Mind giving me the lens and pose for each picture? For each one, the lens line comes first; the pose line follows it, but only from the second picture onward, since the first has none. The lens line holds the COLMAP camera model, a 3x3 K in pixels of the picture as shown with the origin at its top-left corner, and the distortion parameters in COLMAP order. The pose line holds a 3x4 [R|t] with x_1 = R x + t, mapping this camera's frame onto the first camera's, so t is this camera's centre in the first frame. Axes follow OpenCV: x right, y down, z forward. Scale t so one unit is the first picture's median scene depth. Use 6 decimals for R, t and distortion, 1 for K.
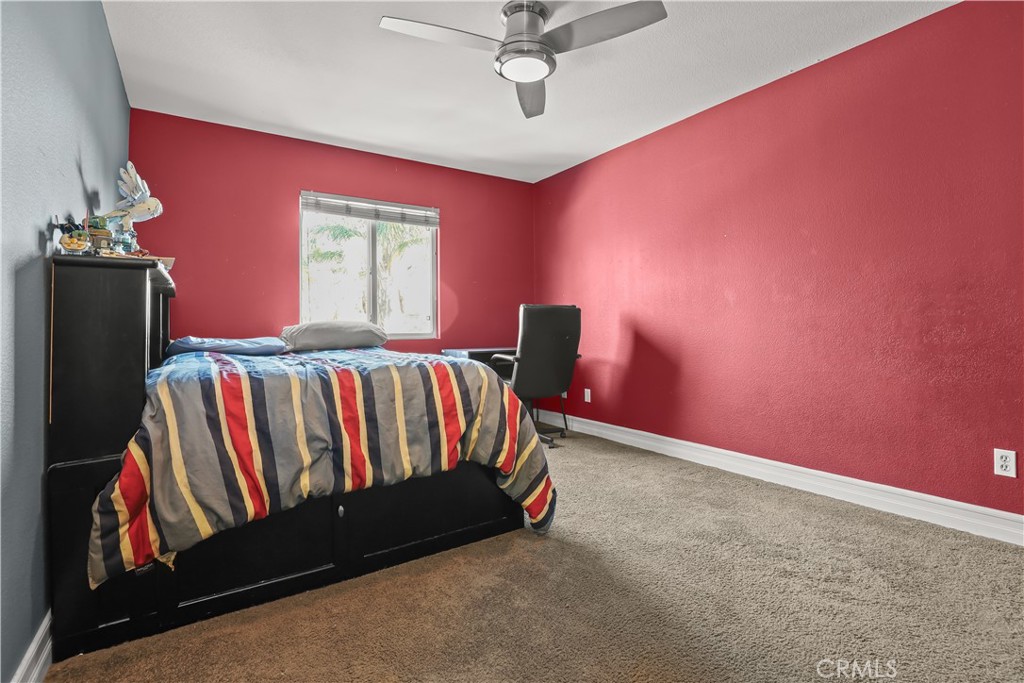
lens RADIAL K [[476.4, 0, 504.2], [0, 476.4, 336.9], [0, 0, 1]] dist [-0.002368, 0.000062]
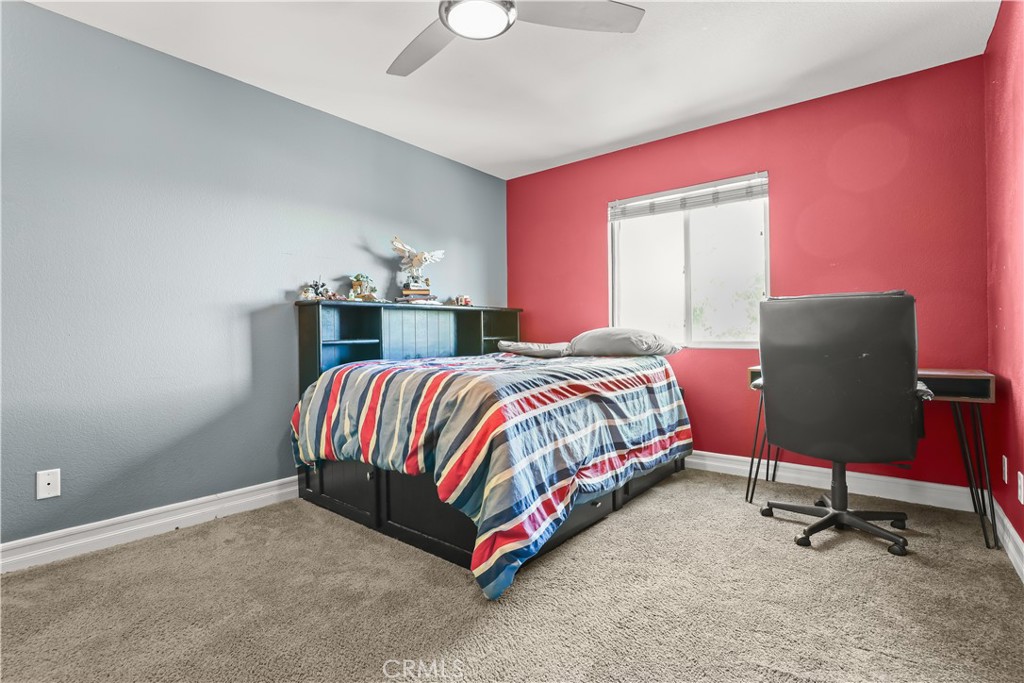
lens RADIAL K [[476.4, 0, 504.8], [0, 476.4, 335.3], [0, 0, 1]] dist [-0.002368, 0.000062]
pose [[0.311012, 0.011675, -0.950334, 0.494578], [-0.008740, 0.999917, 0.009423, -0.022723], [0.950366, 0.005375, 0.311089, 0.446355]]
